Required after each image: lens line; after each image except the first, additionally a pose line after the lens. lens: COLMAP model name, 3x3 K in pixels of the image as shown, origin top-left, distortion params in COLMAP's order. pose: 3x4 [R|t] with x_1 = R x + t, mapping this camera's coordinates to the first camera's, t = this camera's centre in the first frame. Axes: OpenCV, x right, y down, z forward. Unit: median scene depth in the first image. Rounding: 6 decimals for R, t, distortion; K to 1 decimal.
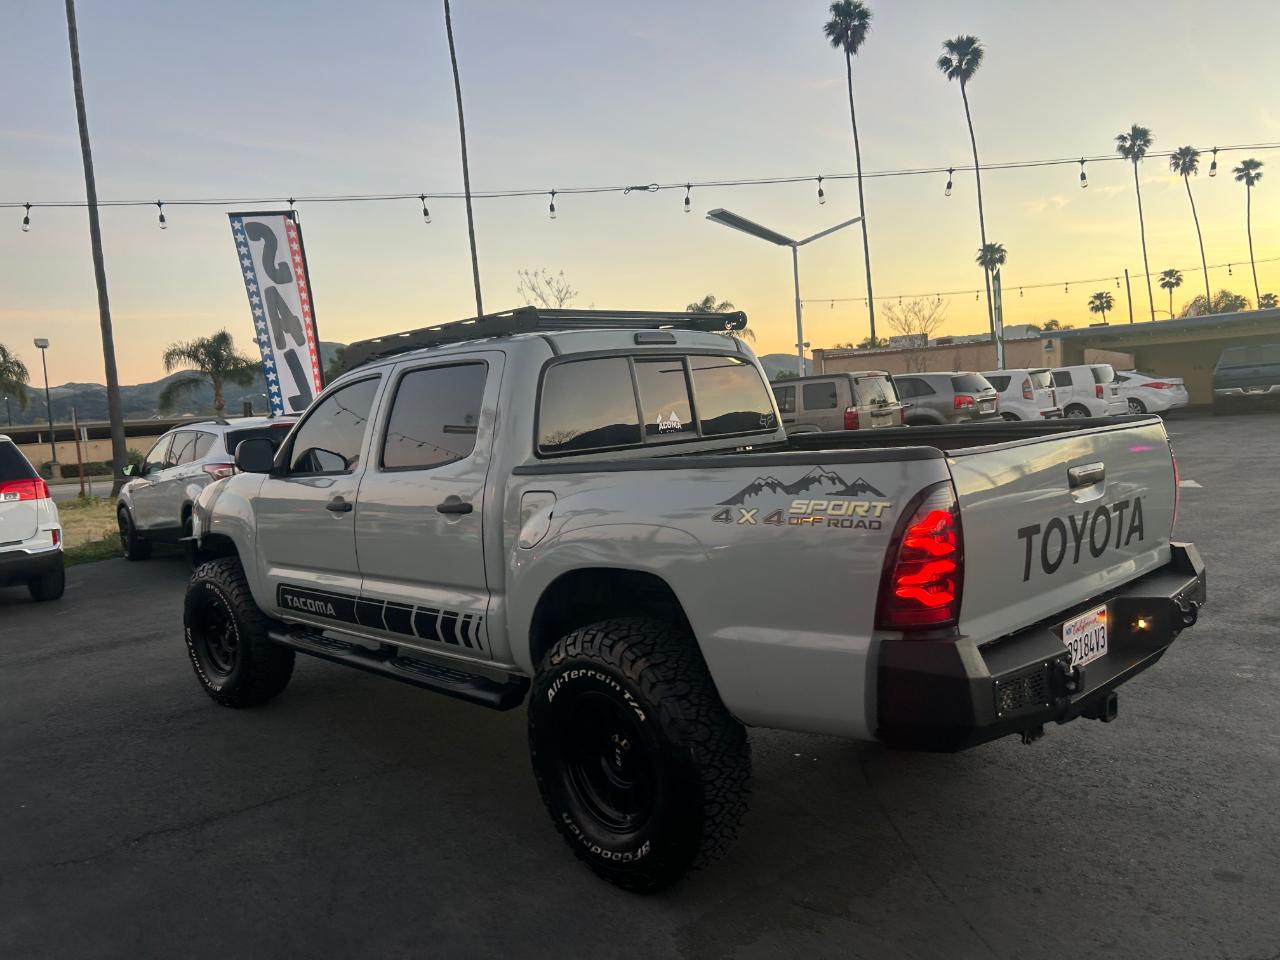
lens RADIAL K [[963.0, 0, 630.0], [0, 963.0, 477.5], [0, 0, 1]] dist [0.049636, -0.055816]
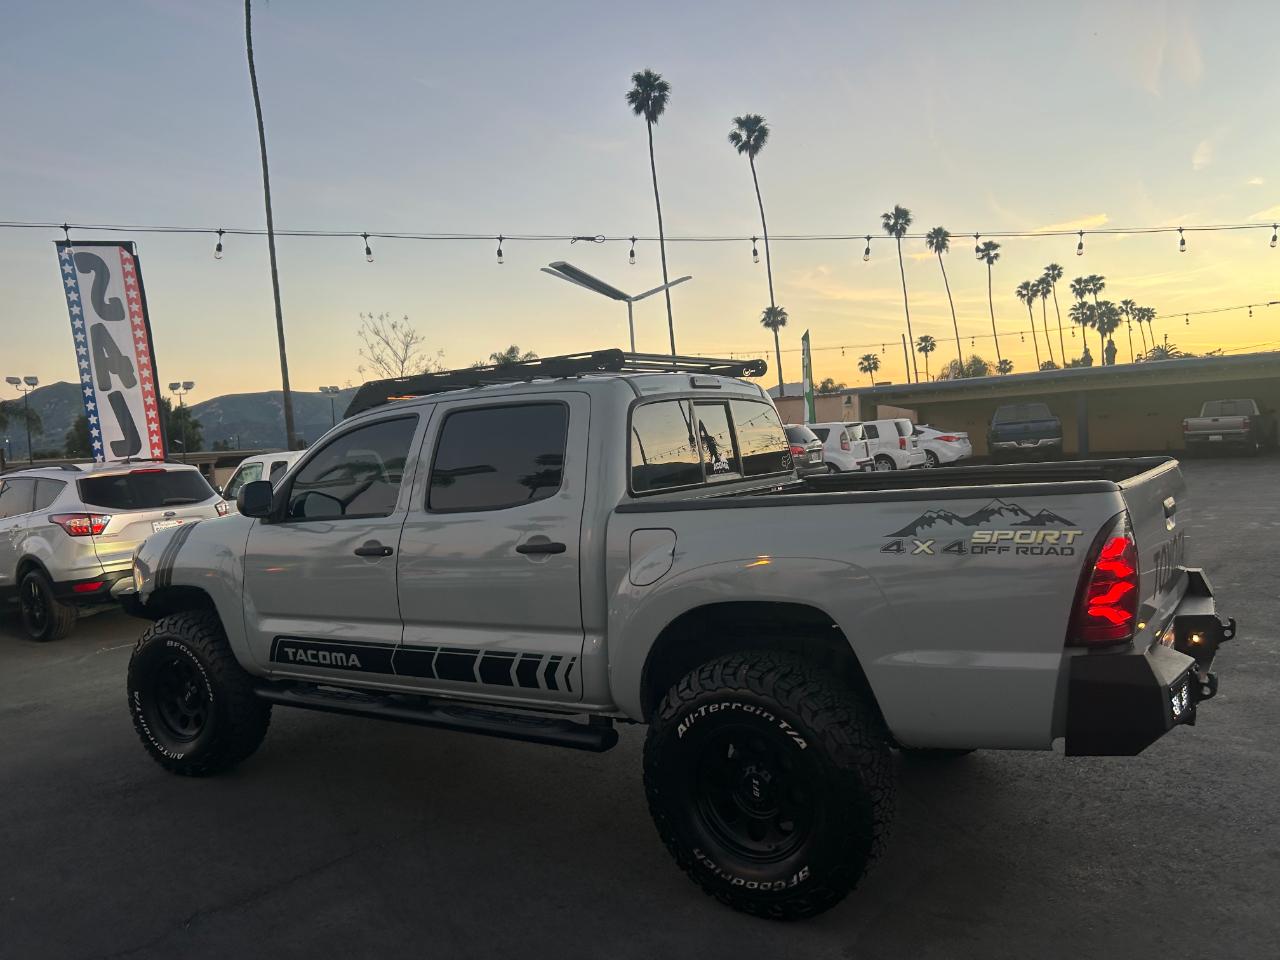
lens RADIAL K [[963.0, 0, 626.0], [0, 963.0, 481.5], [0, 0, 1]] dist [0.049636, -0.055816]
pose [[0.977962, -0.000895, 0.208781, -0.214834], [0.010896, 0.998847, -0.046755, 0.007195], [-0.208498, 0.048000, 0.976844, 0.008065]]
